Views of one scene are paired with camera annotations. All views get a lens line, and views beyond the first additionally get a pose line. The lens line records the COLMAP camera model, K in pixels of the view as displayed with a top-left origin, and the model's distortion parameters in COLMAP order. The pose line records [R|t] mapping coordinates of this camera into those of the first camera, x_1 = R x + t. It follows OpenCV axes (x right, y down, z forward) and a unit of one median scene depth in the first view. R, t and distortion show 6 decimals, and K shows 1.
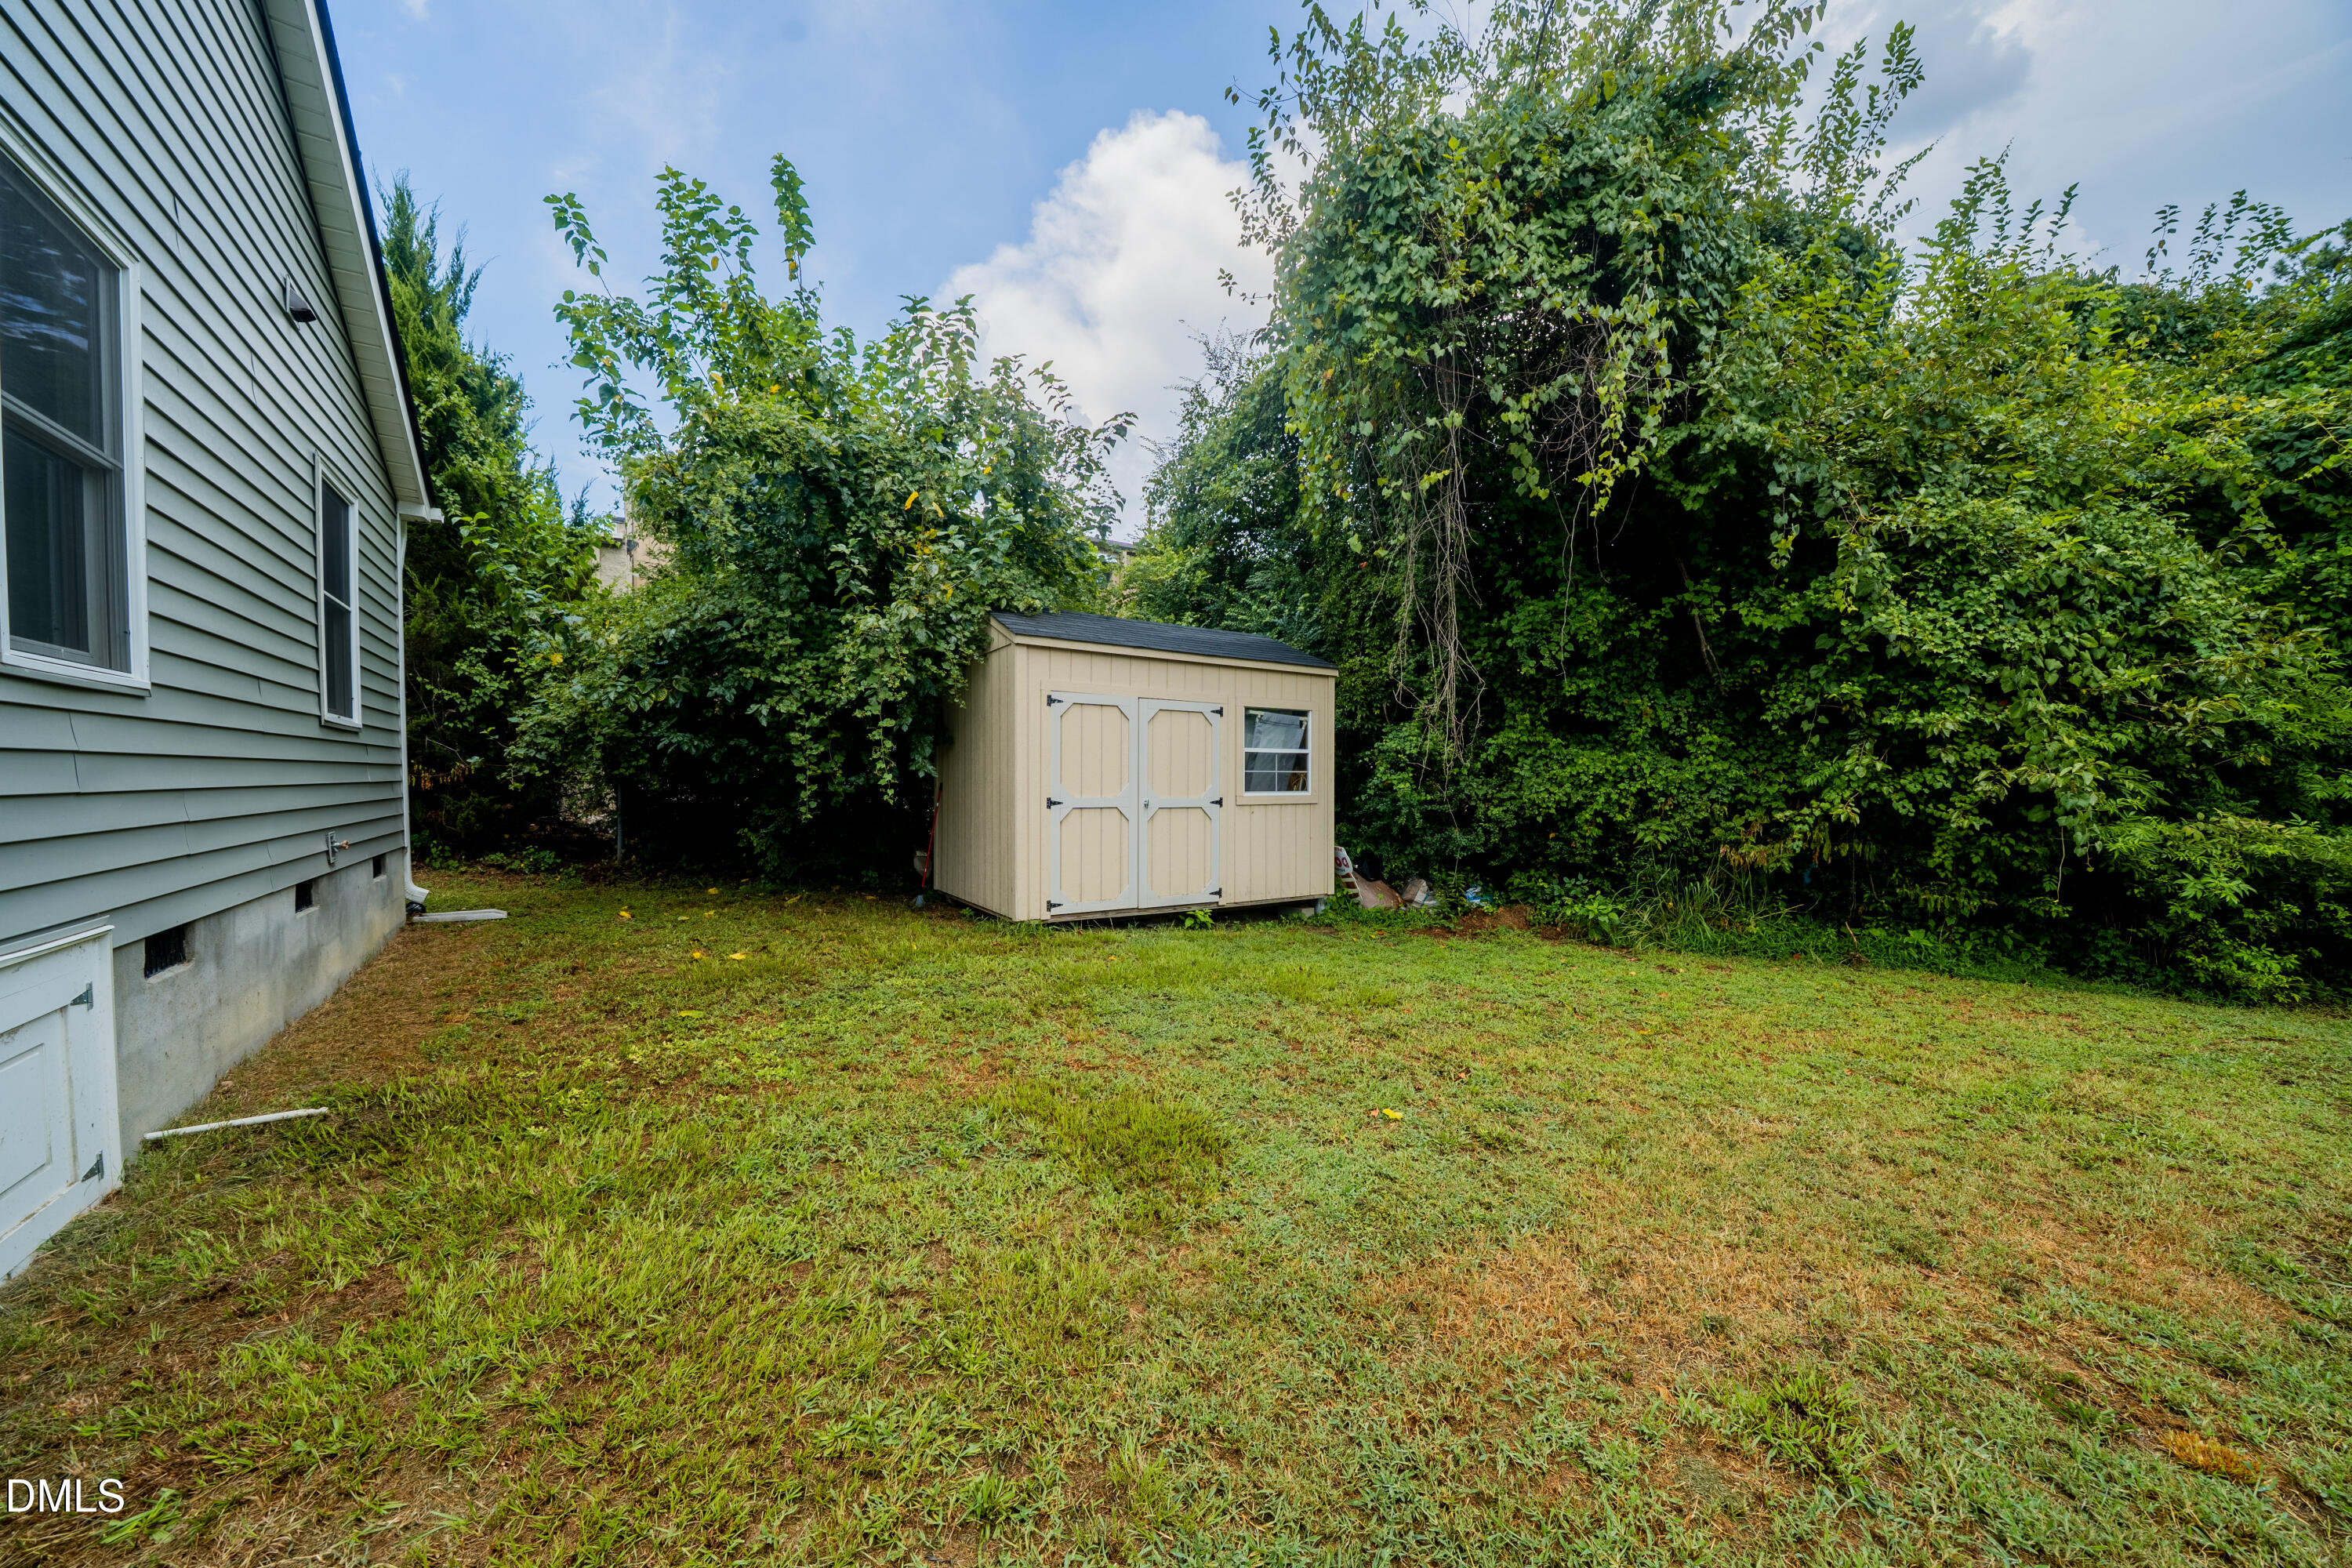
lens RADIAL K [[822.2, 0, 1187.4], [0, 822.2, 794.7], [0, 0, 1]] dist [-0.010079, 0.000396]
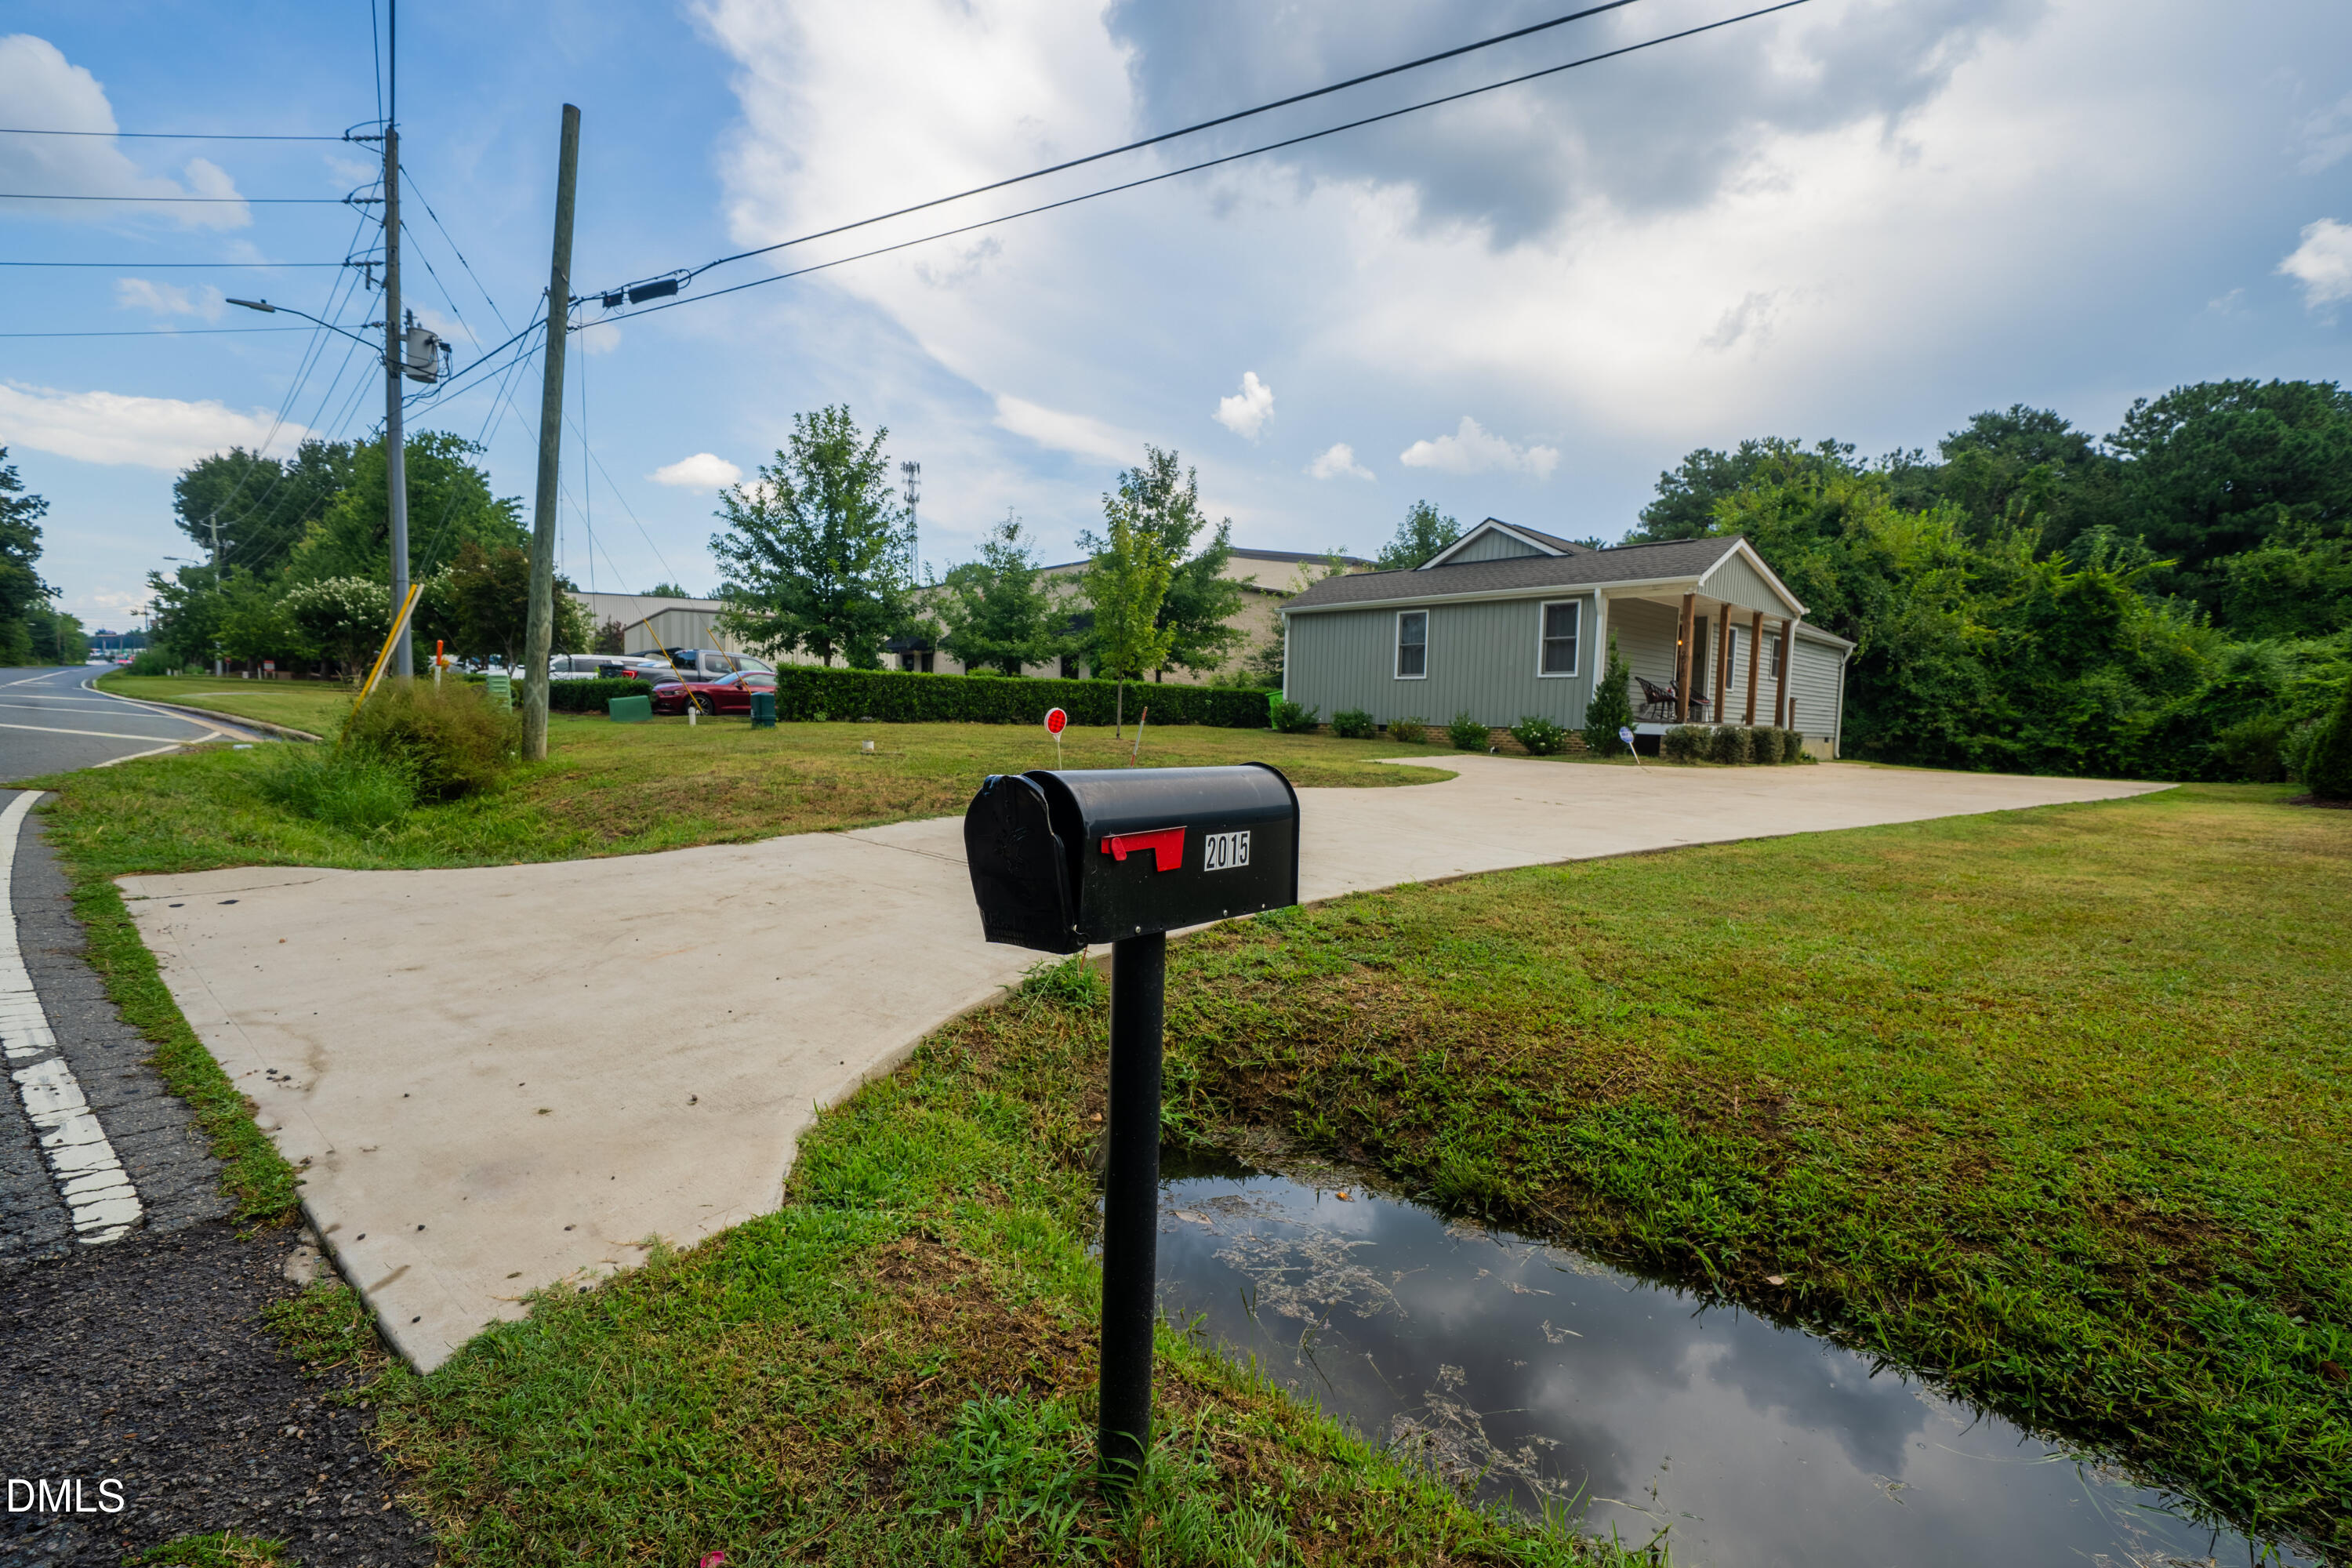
lens RADIAL K [[1033.4, 0, 1174.4], [0, 1033.4, 798.9], [0, 0, 1]] dist [0.010679, 0.003733]
pose [[0.990730, 0.014590, 0.135058, -3.496539], [-0.021147, 0.998660, 0.047244, 0.182652], [-0.134188, -0.049662, 0.989711, -3.695176]]
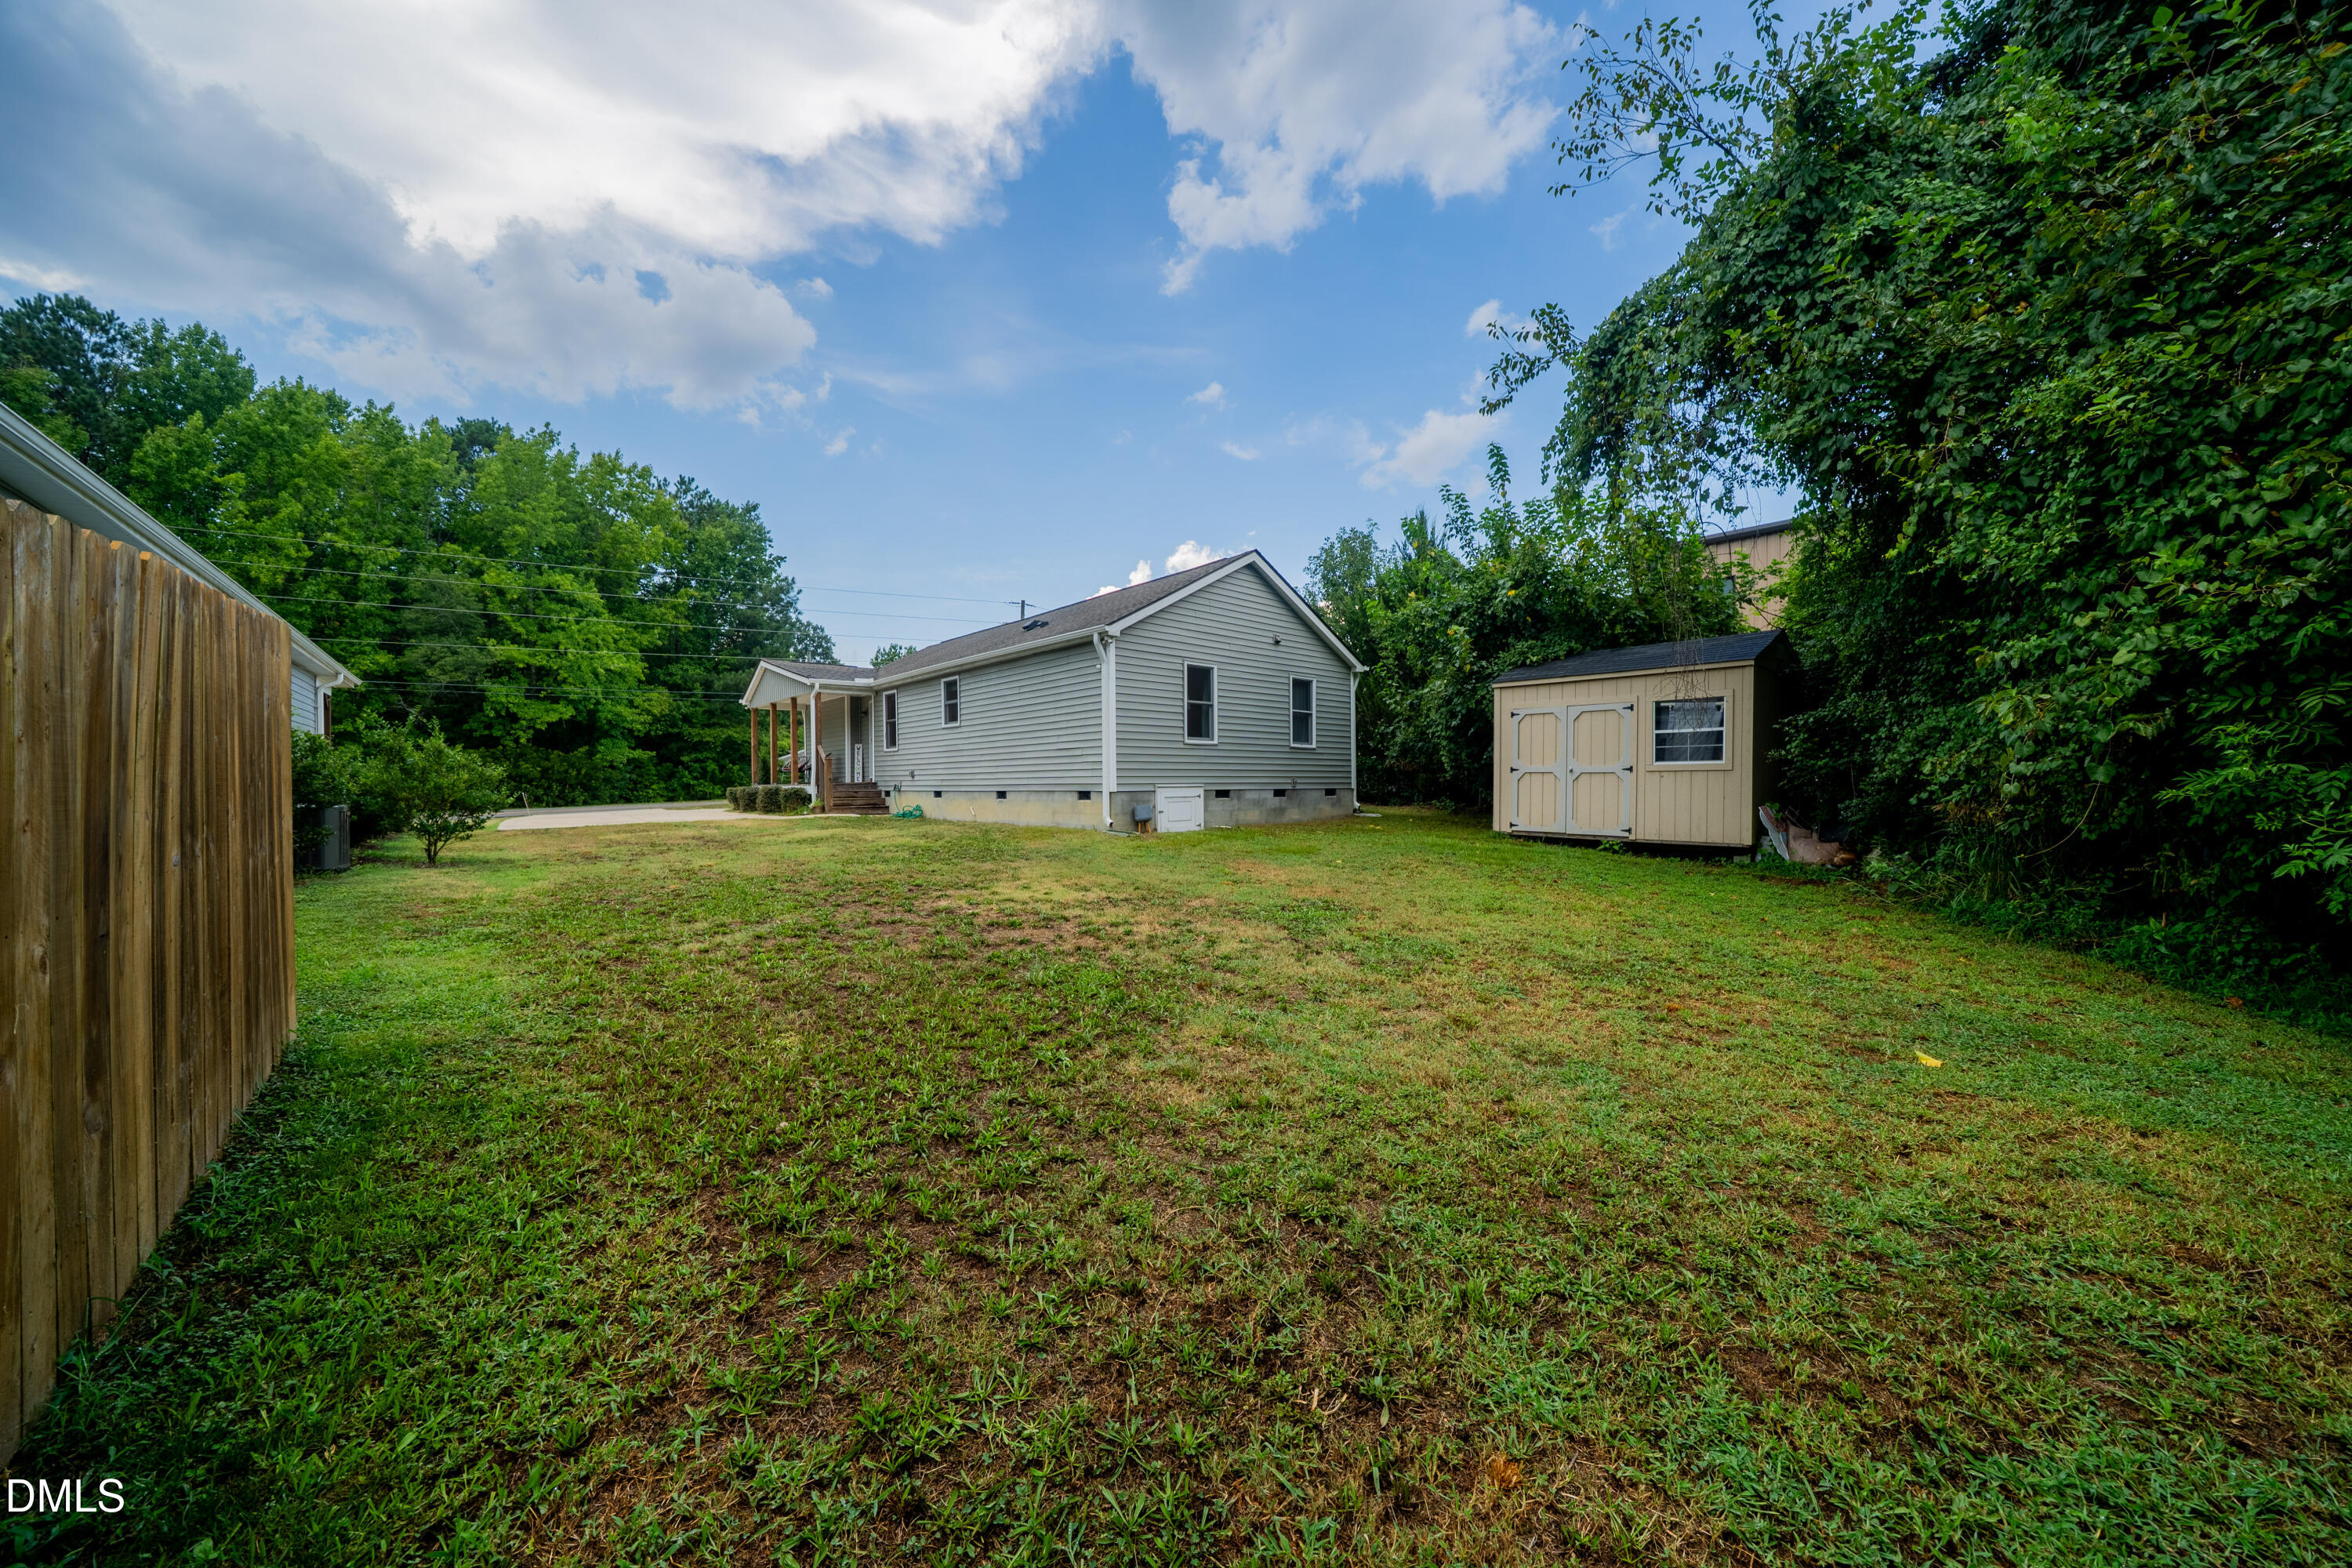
lens RADIAL K [[822.2, 0, 1160.5], [0, 822.2, 793.7], [0, 0, 1]] dist [-0.010079, 0.000396]
pose [[0.094087, 0.009102, -0.995522, 1.612299], [-0.019023, 0.999792, 0.007343, 0.066296], [0.995382, 0.018247, 0.094241, 0.033348]]
